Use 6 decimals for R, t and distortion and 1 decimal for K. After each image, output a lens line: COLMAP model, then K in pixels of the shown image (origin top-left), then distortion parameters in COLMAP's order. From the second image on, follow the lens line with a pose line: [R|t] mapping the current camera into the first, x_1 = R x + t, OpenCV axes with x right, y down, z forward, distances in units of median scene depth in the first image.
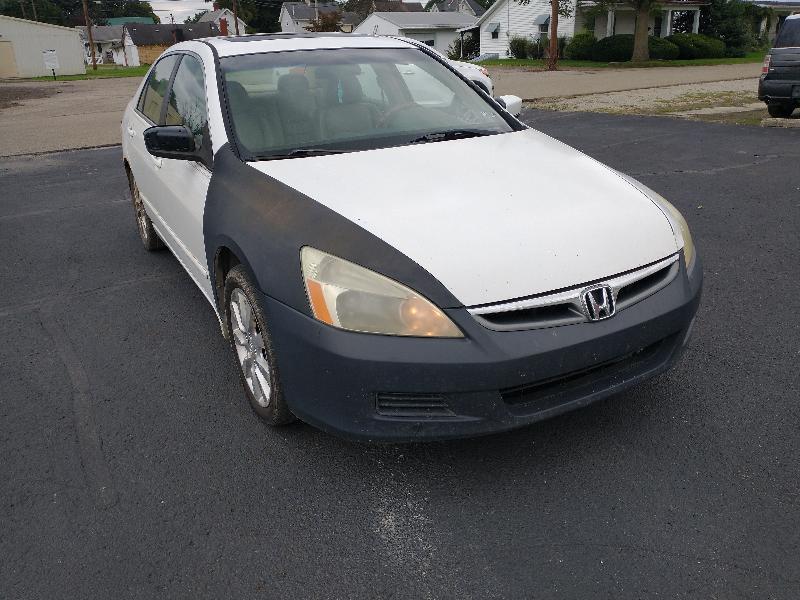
lens RADIAL K [[641.5, 0, 403.5], [0, 641.5, 303.4], [0, 0, 1]] dist [0.021181, -0.041551]
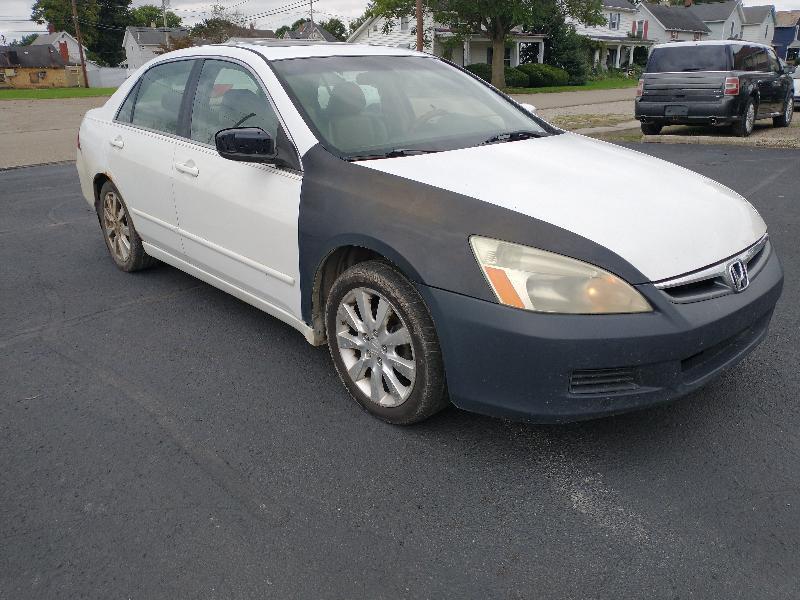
lens RADIAL K [[641.5, 0, 399.9], [0, 641.5, 298.8], [0, 0, 1]] dist [0.021181, -0.041551]
pose [[0.977684, -0.058297, 0.201832, -0.362043], [0.067198, 0.997034, -0.037529, 0.030626], [-0.199045, 0.050254, 0.978701, 0.028642]]
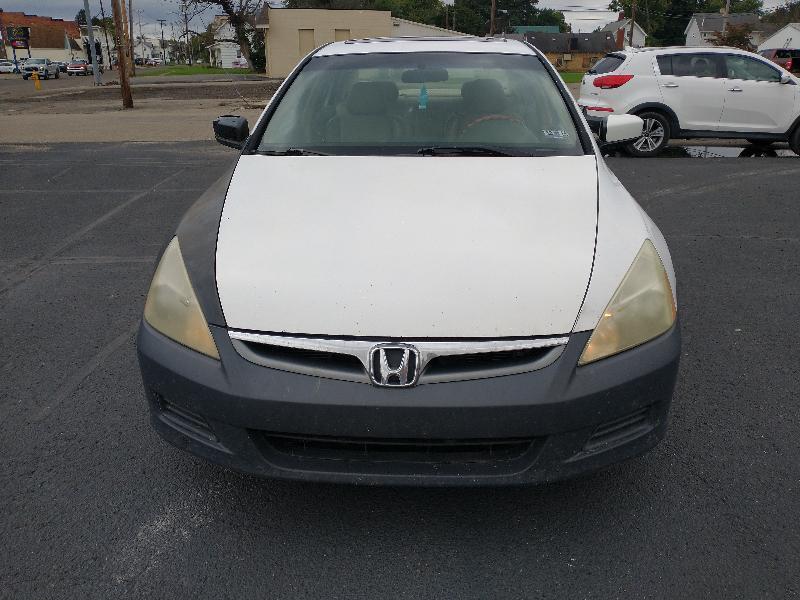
lens RADIAL K [[641.5, 0, 400.3], [0, 641.5, 302.2], [0, 0, 1]] dist [0.021181, -0.041551]
pose [[0.842107, 0.220063, -0.492370, 0.508292], [-0.227505, 0.972707, 0.045642, -0.086601], [0.488976, 0.073581, 0.869188, 0.220275]]
